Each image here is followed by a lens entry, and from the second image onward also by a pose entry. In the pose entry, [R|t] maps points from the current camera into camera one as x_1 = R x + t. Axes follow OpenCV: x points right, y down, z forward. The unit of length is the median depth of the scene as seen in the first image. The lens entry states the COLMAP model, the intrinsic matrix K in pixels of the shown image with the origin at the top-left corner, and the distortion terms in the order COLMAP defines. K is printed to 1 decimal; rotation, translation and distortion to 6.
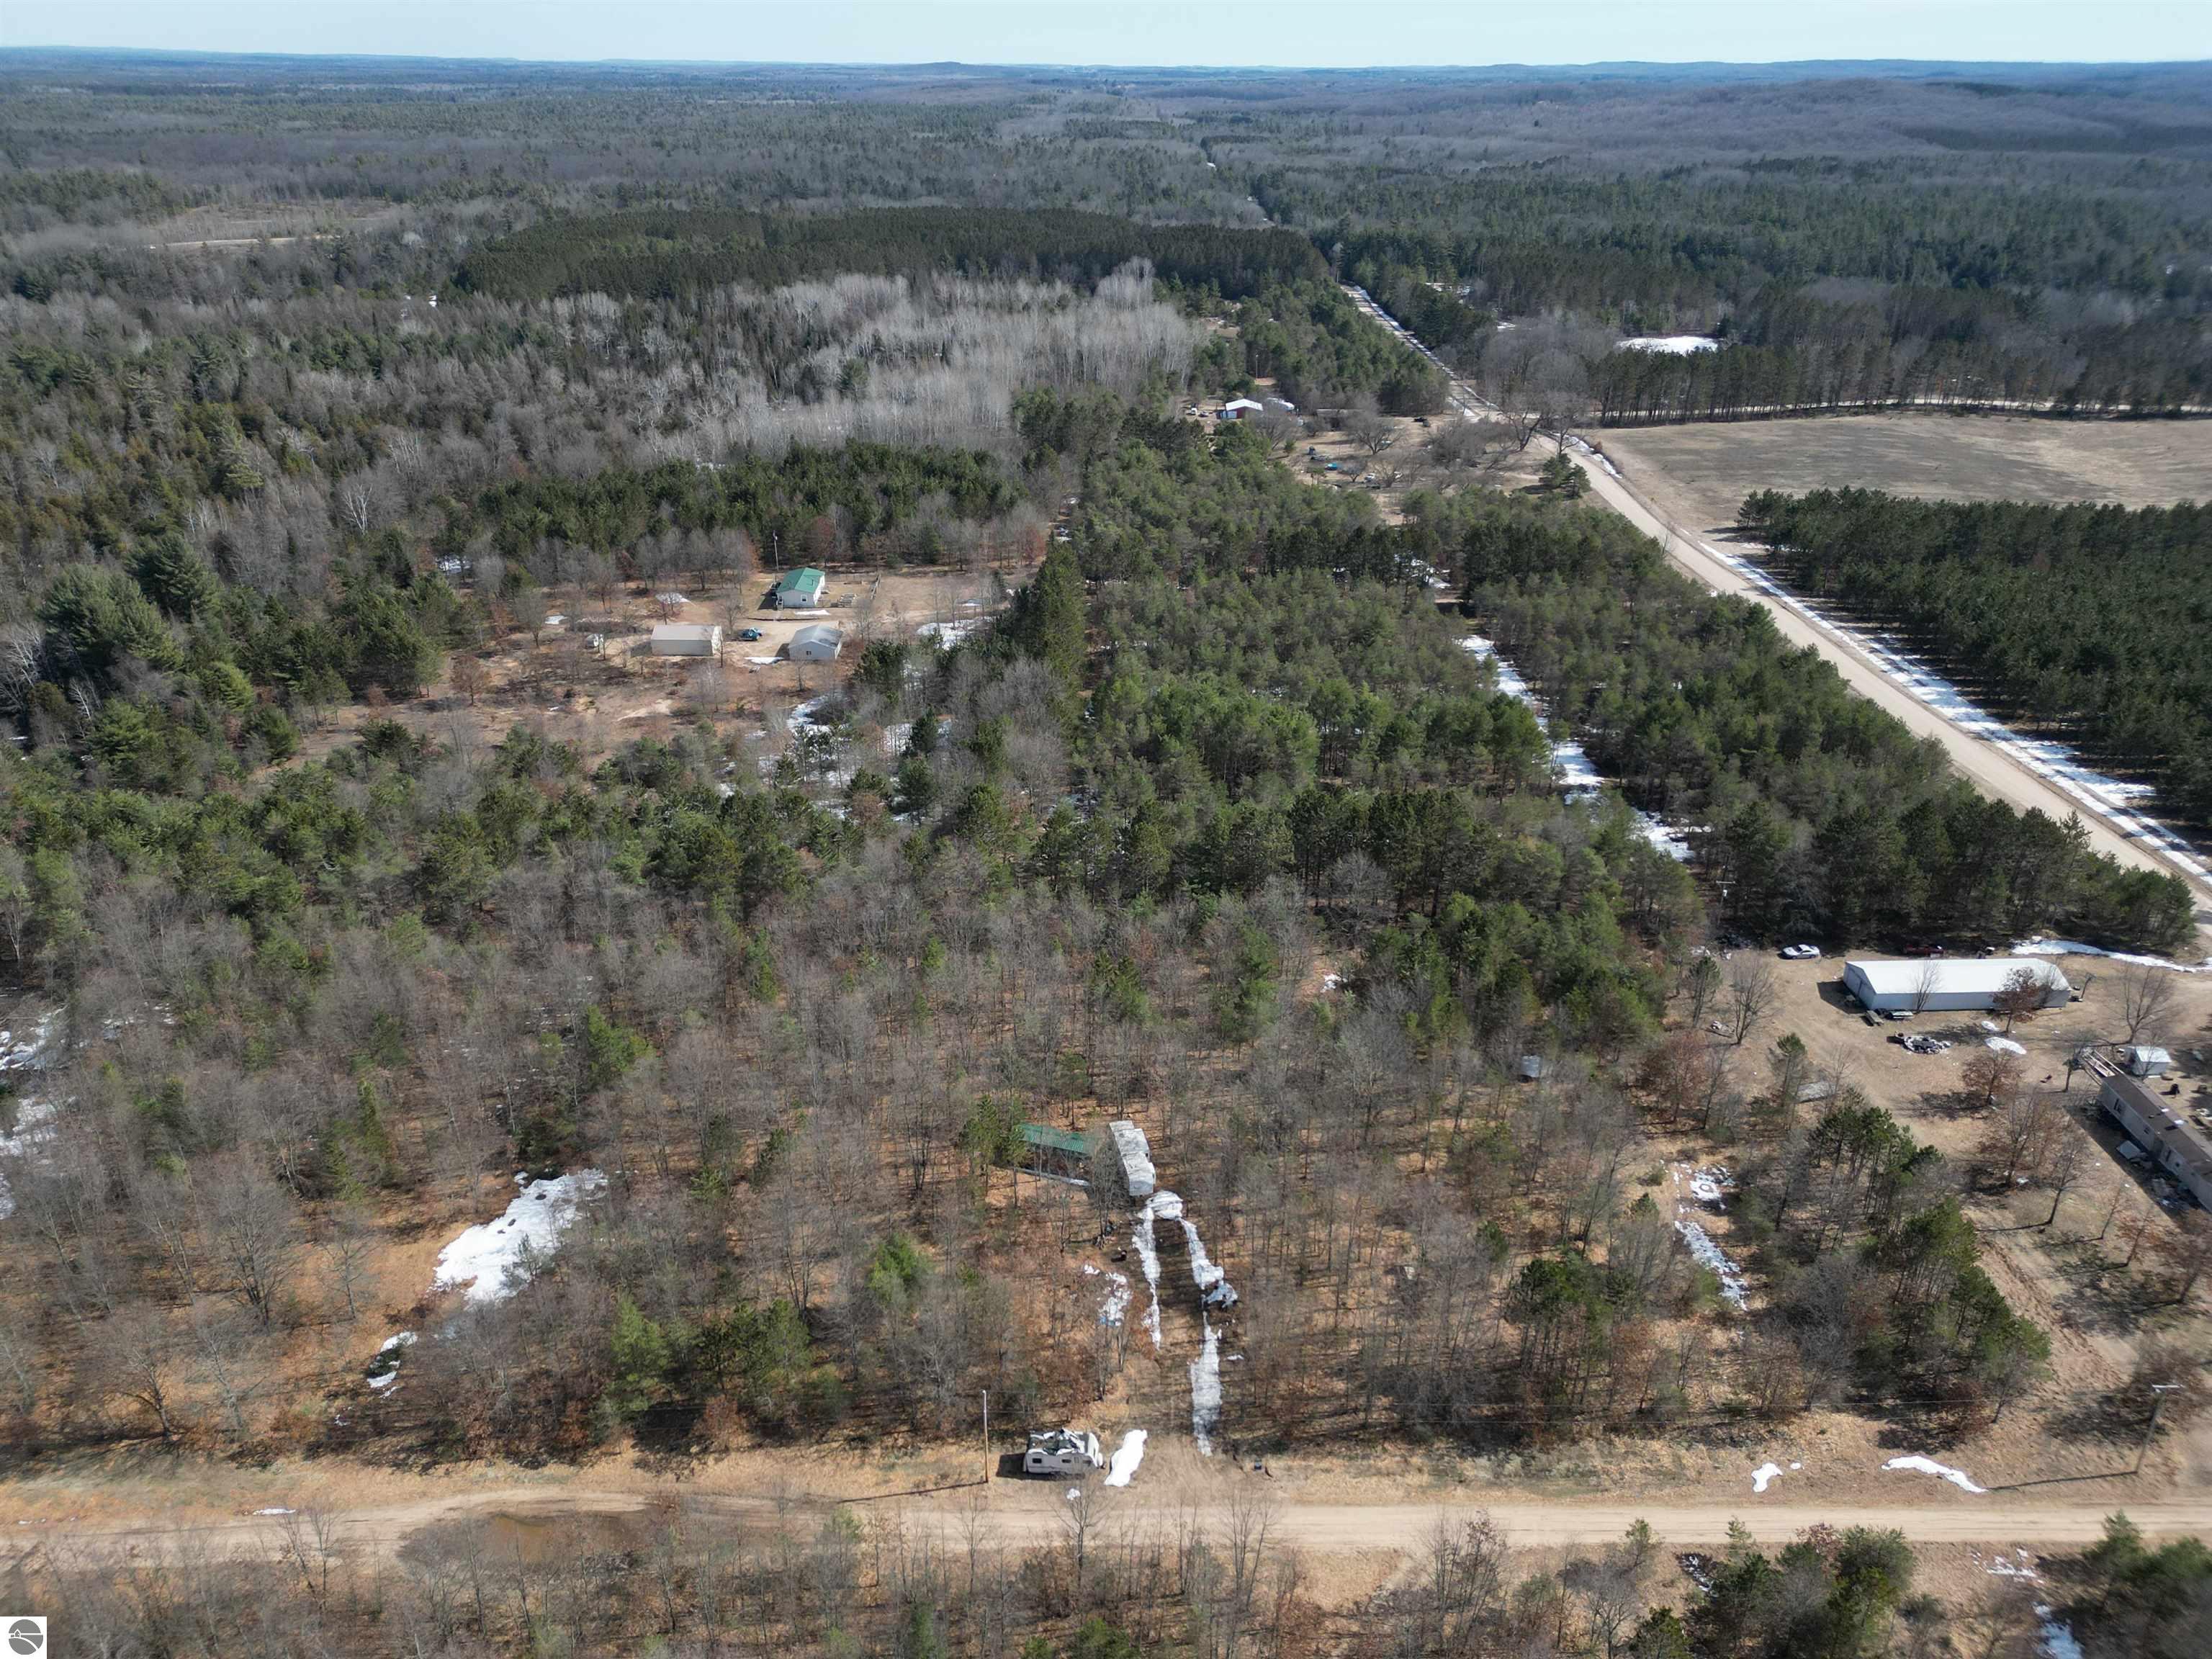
lens RADIAL K [[1539.0, 0, 1093.2], [0, 1539.0, 822.6], [0, 0, 1]] dist [0.058089, -0.039834]
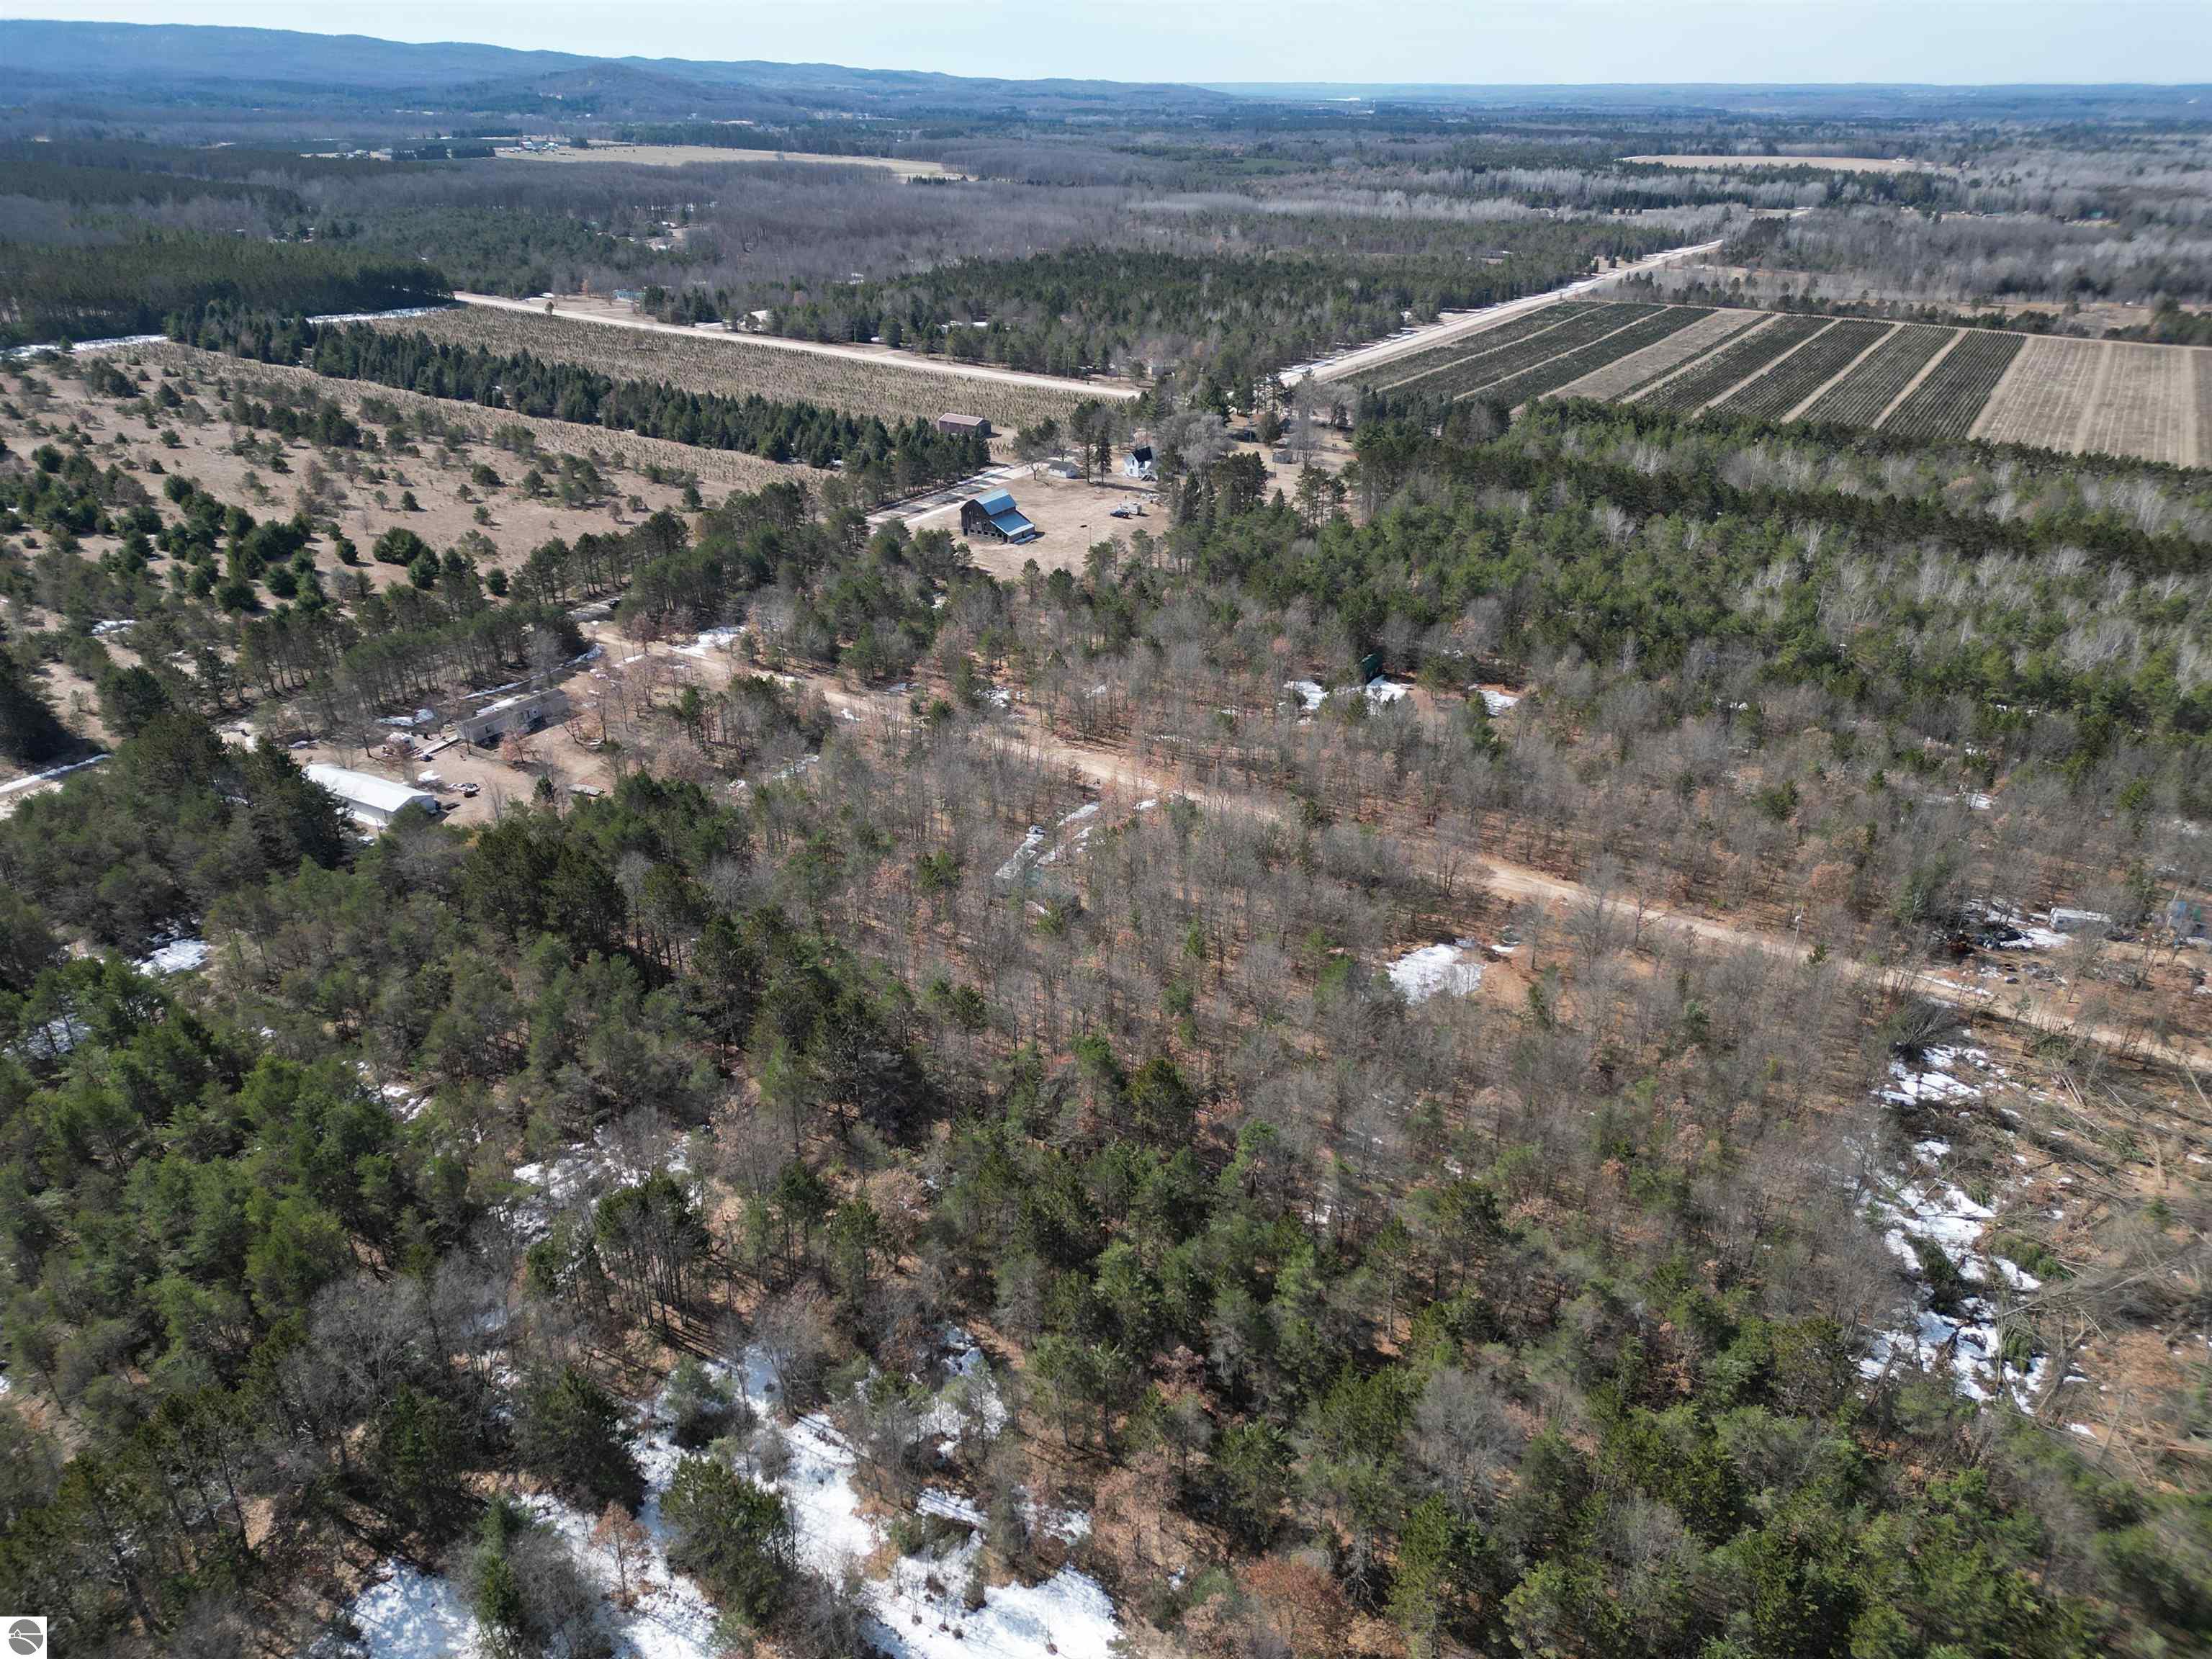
lens RADIAL K [[1539.0, 0, 1093.2], [0, 1539.0, 822.6], [0, 0, 1]] dist [0.058089, -0.039834]
pose [[-0.835659, -0.246814, 0.490671, -0.878319], [0.226218, 0.659394, 0.716955, -0.963341], [-0.500500, 0.710129, -0.495194, 1.970417]]
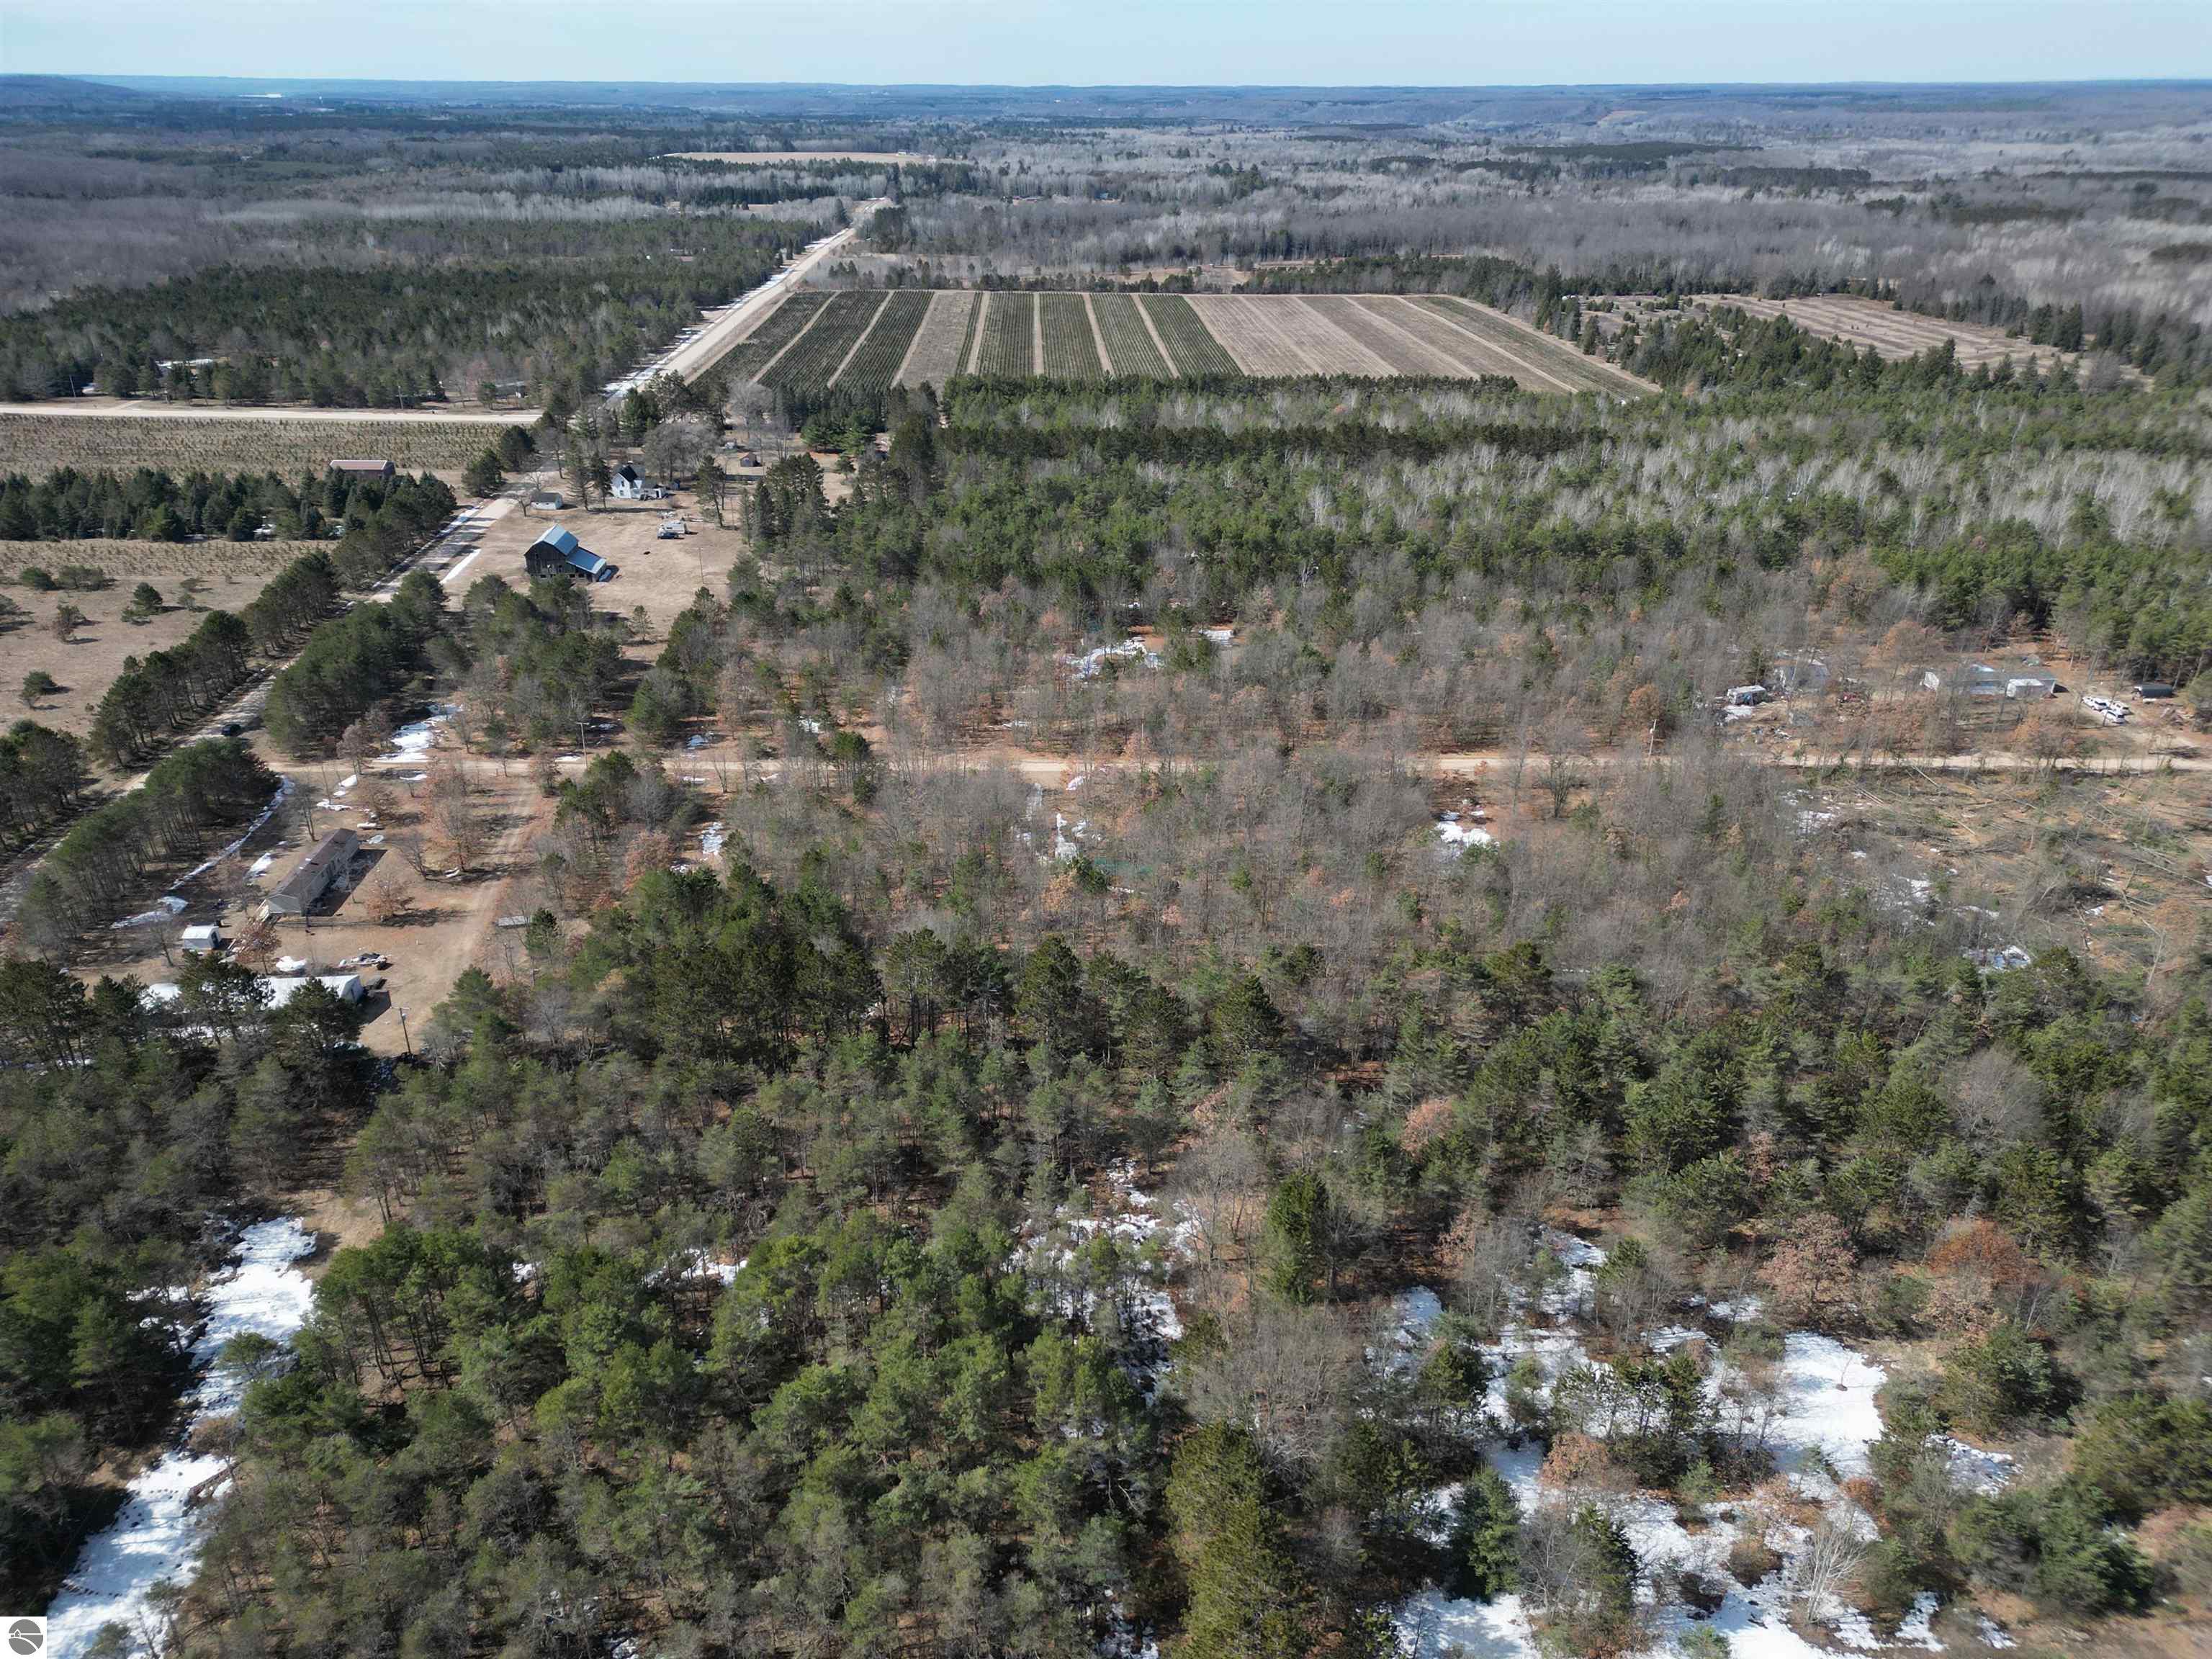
lens RADIAL K [[1539.0, 0, 1093.2], [0, 1539.0, 822.6], [0, 0, 1]] dist [0.058089, -0.039834]
pose [[-0.999838, -0.000323, -0.017995, 0.042059], [-0.014176, 0.630169, 0.776328, -1.090256], [0.011089, 0.776458, -0.630072, 2.259047]]
